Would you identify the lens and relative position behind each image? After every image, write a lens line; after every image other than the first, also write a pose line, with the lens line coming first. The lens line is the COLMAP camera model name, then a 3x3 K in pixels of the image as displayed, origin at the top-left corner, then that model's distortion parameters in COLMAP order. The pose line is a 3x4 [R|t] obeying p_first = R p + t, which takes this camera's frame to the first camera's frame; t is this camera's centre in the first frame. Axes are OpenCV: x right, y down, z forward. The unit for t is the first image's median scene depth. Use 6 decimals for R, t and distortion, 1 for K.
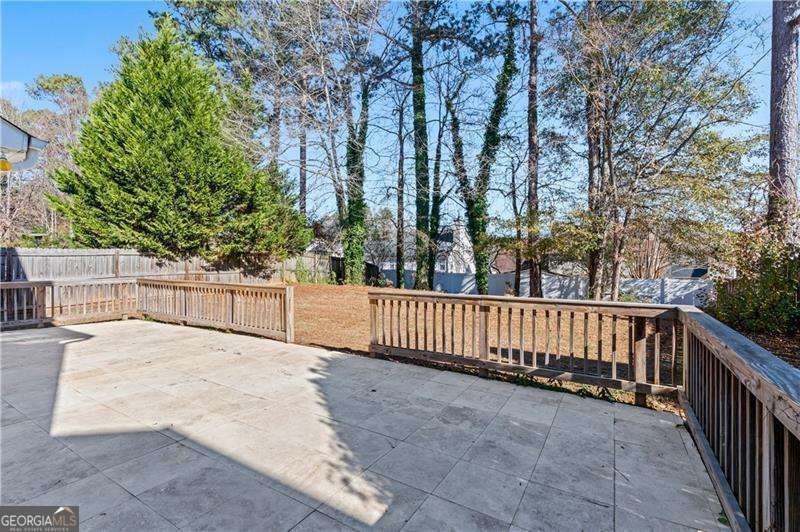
lens RADIAL K [[366.0, 0, 398.1], [0, 366.0, 263.4], [0, 0, 1]] dist [-0.035521, -0.000759]
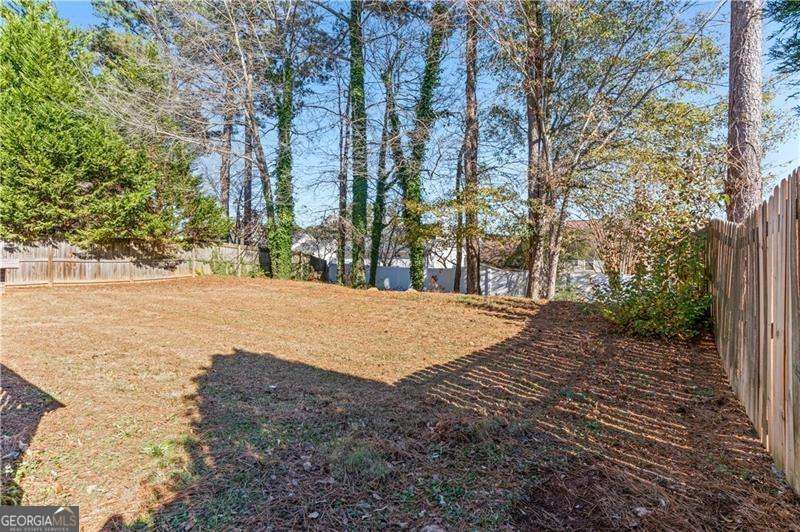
lens RADIAL K [[366.0, 0, 401.7], [0, 366.0, 264.9], [0, 0, 1]] dist [-0.035521, -0.000759]
pose [[0.999699, 0.008280, -0.023087, 0.251368], [-0.008141, 0.999948, 0.006099, 0.021882], [0.023136, -0.005909, 0.999715, 0.128700]]
